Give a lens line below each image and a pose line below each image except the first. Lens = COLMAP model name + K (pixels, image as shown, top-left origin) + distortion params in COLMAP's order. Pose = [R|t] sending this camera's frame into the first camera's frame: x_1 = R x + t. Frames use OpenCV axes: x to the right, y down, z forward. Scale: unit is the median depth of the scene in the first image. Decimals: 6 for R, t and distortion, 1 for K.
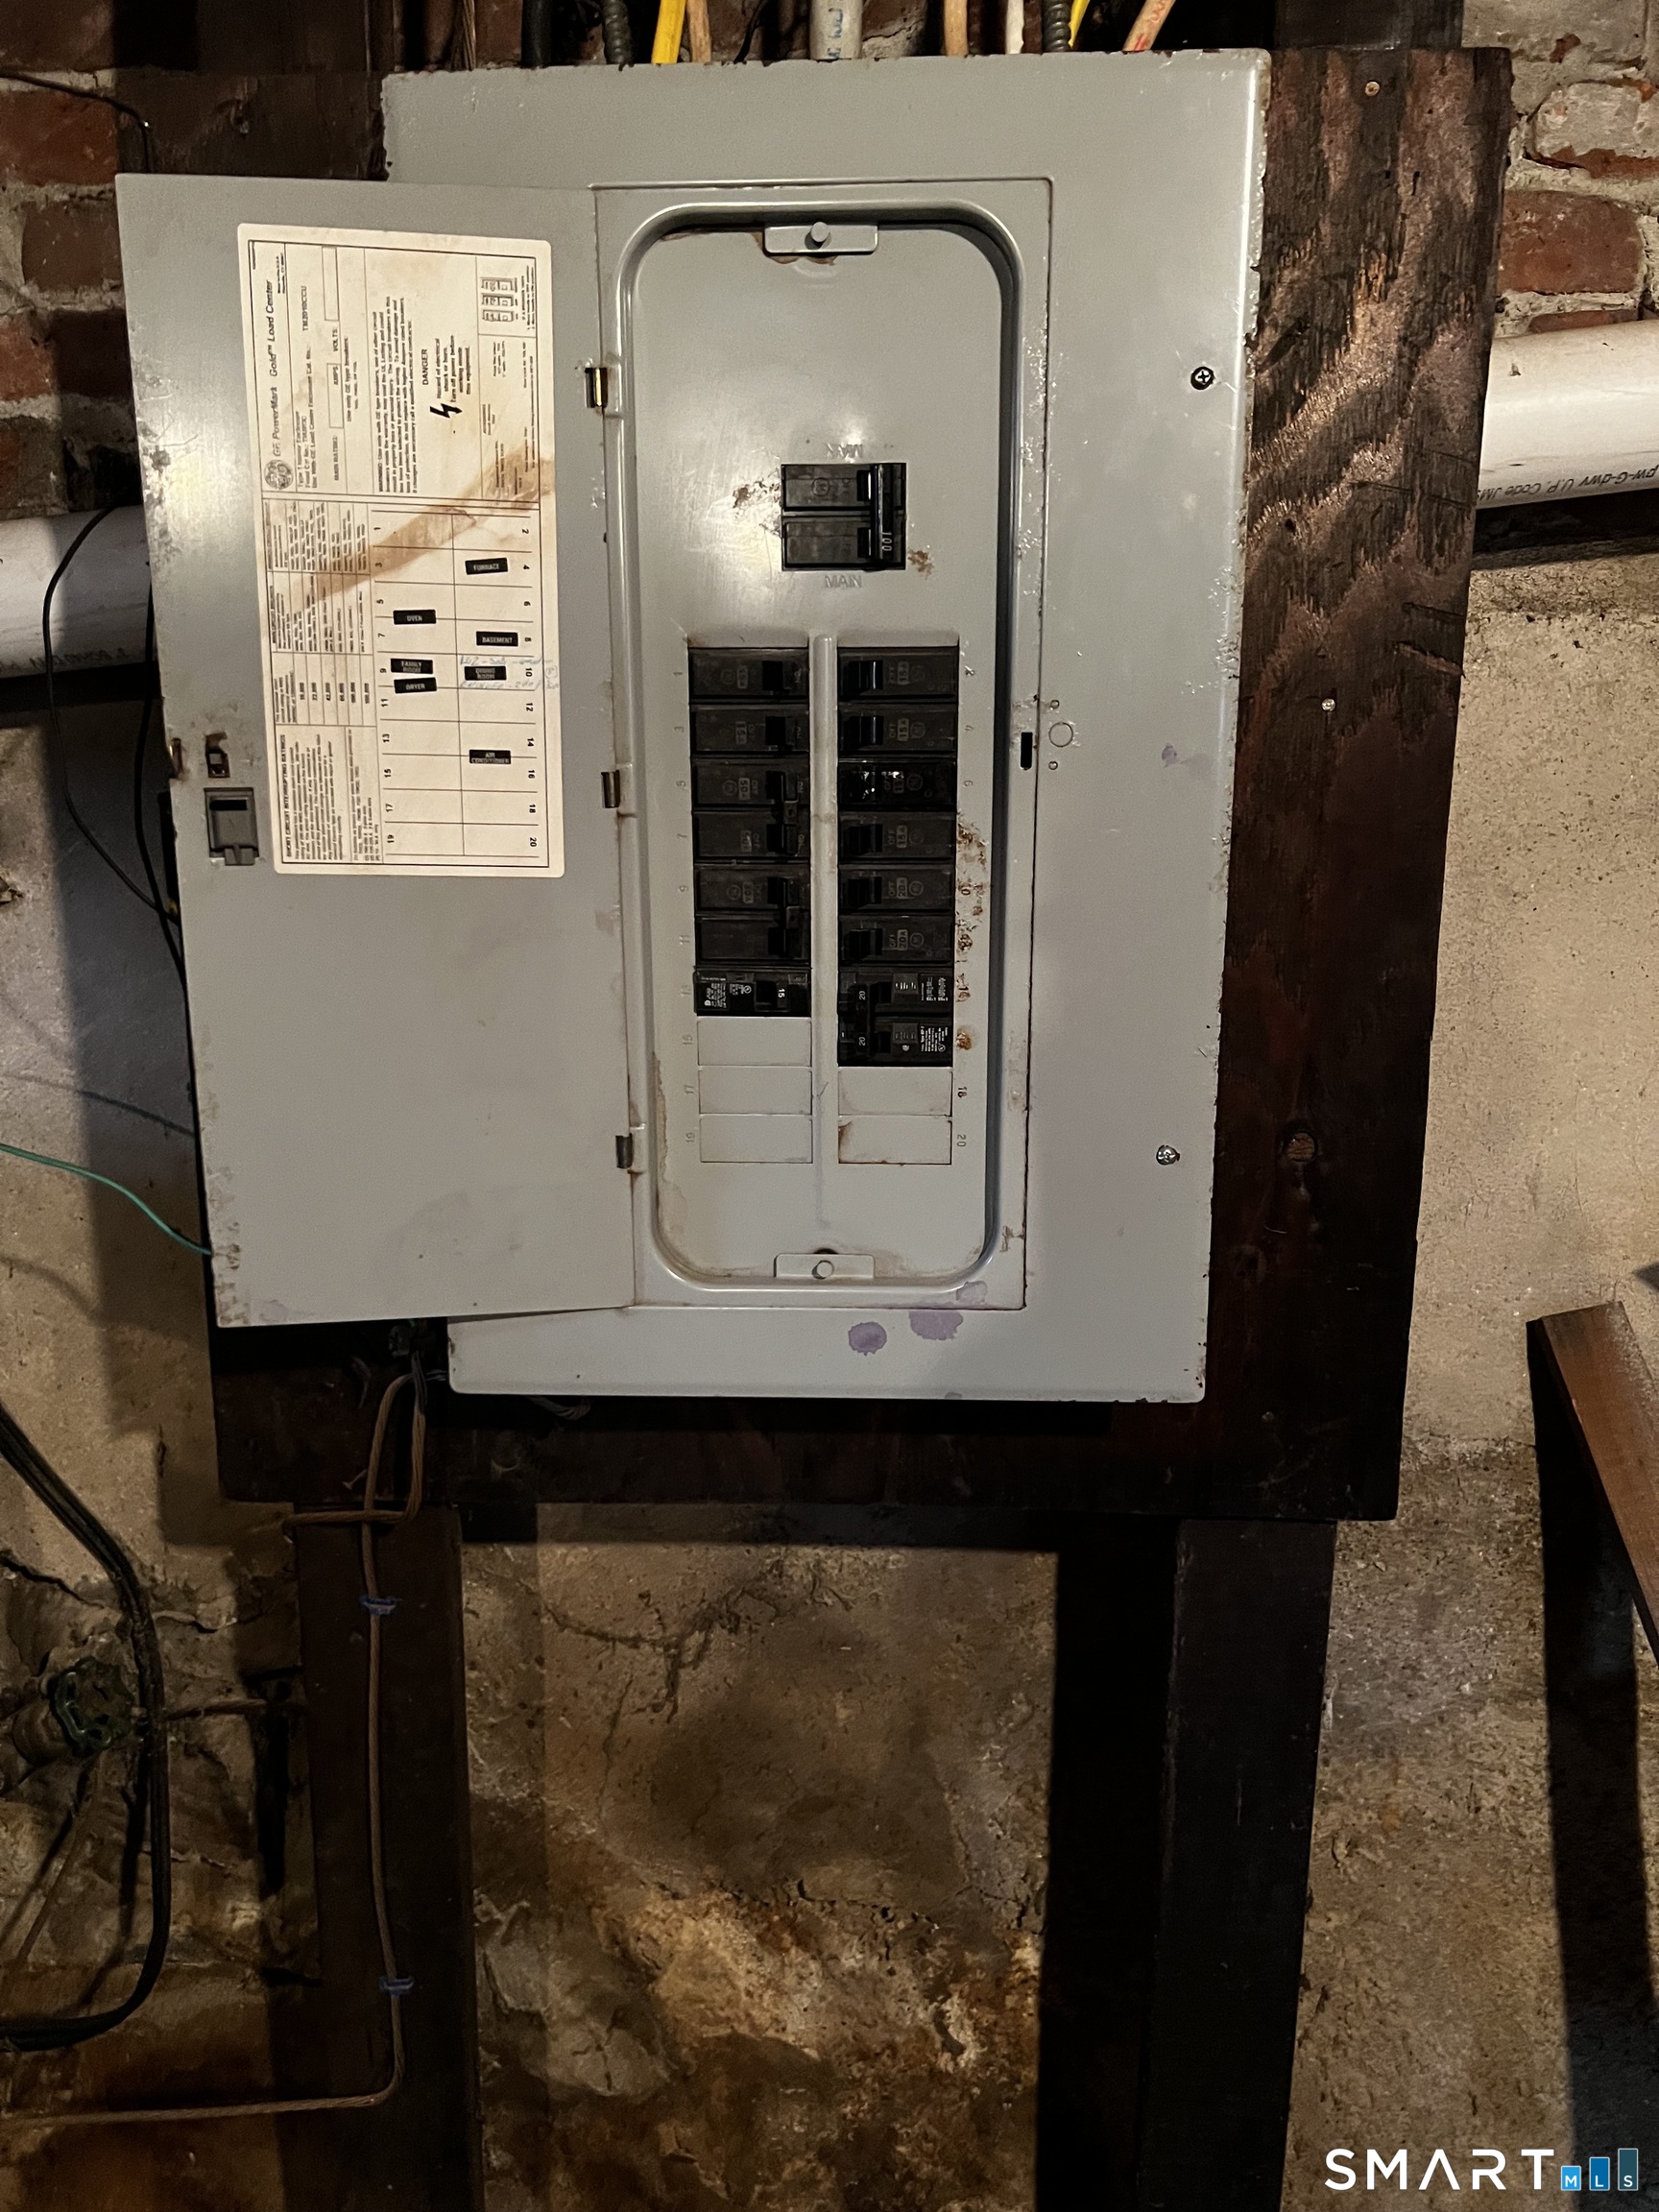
lens RADIAL K [[1642.5, 0, 830.8], [0, 1642.5, 1113.7], [0, 0, 1]] dist [0.033877, -0.037665]
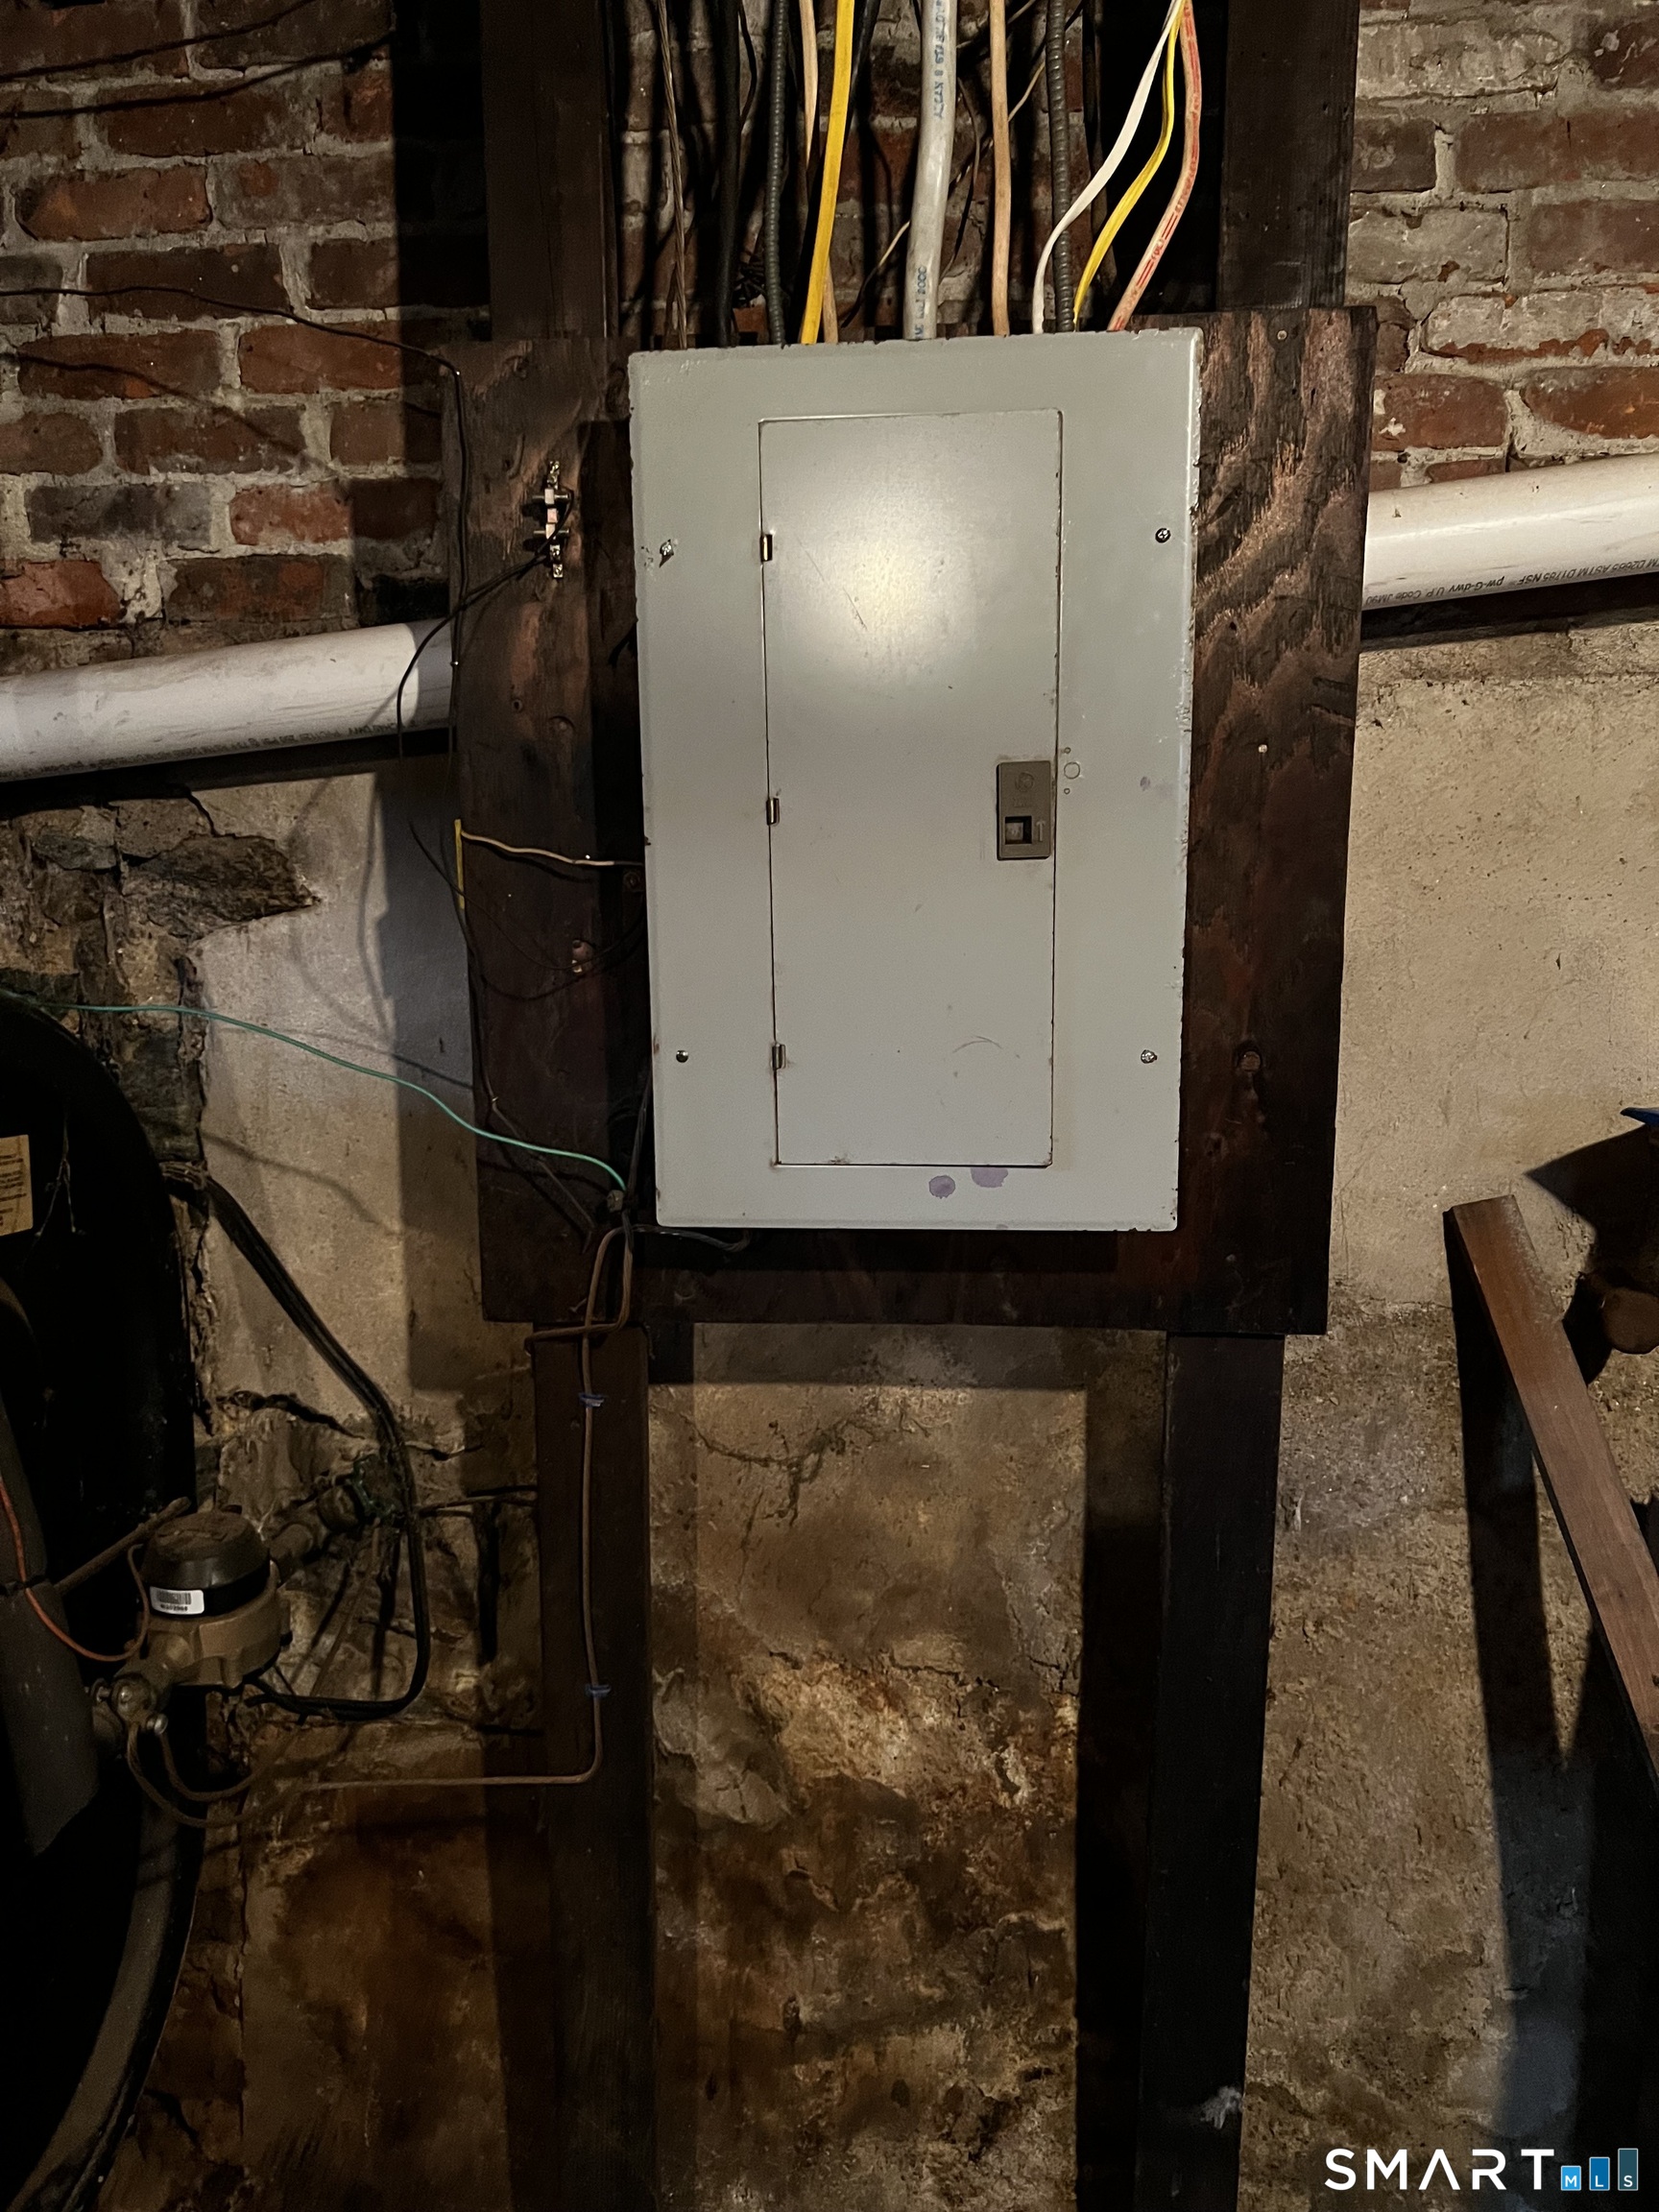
lens RADIAL K [[1642.5, 0, 823.7], [0, 1642.5, 1119.8], [0, 0, 1]] dist [0.033877, -0.037665]
pose [[0.998932, -0.002429, -0.046130, -0.011734], [0.001183, 0.999634, -0.027018, 0.087677], [0.046179, 0.026934, 0.998570, -0.341696]]
